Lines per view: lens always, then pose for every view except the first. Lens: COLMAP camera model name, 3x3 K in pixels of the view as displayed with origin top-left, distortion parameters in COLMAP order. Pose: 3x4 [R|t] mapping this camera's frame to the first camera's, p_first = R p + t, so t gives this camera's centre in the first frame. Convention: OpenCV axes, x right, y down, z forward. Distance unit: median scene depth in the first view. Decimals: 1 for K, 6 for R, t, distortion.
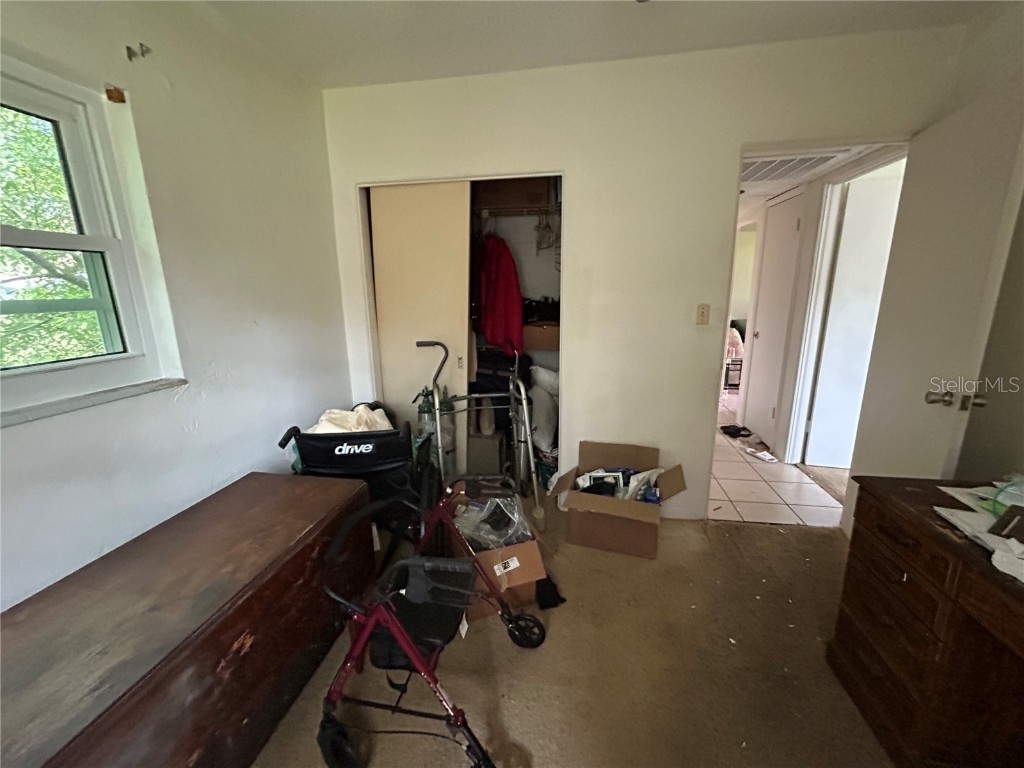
lens RADIAL K [[416.2, 0, 512.0], [0, 416.2, 384.0], [0, 0, 1]] dist [-0.013074, 0.004641]
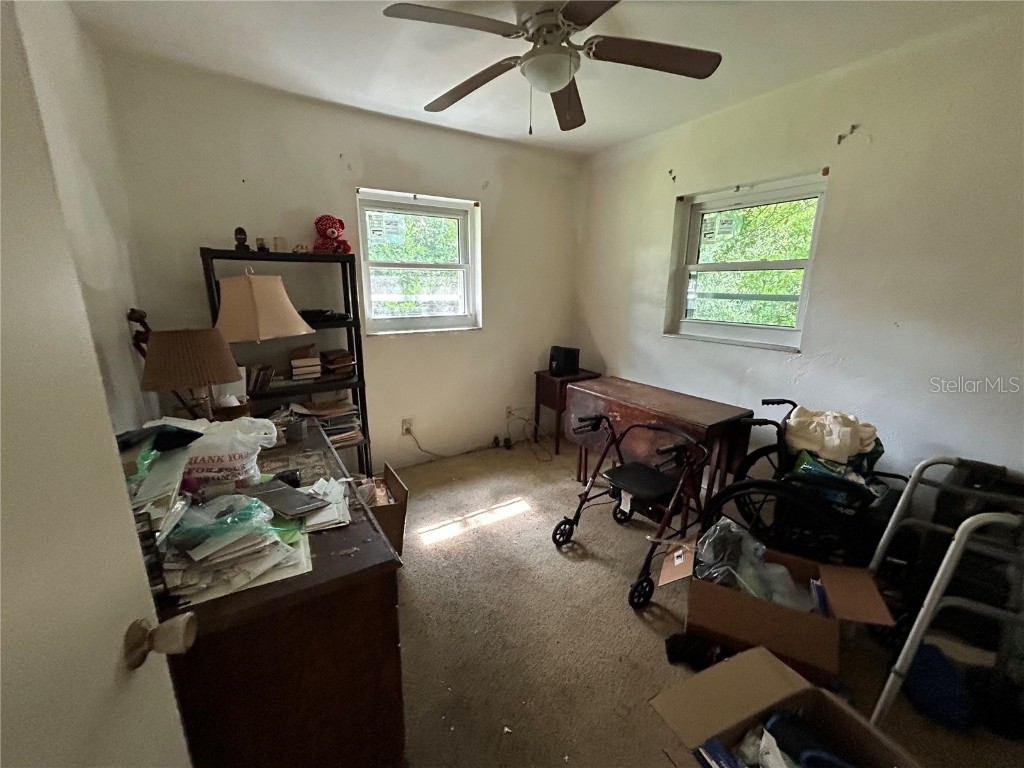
lens RADIAL K [[416.2, 0, 512.0], [0, 416.2, 384.0], [0, 0, 1]] dist [-0.013074, 0.004641]
pose [[-0.736465, 0.169836, -0.654809, 1.146385], [-0.146160, 0.905159, 0.399155, -0.404591], [0.660497, 0.389670, -0.641795, 1.529953]]
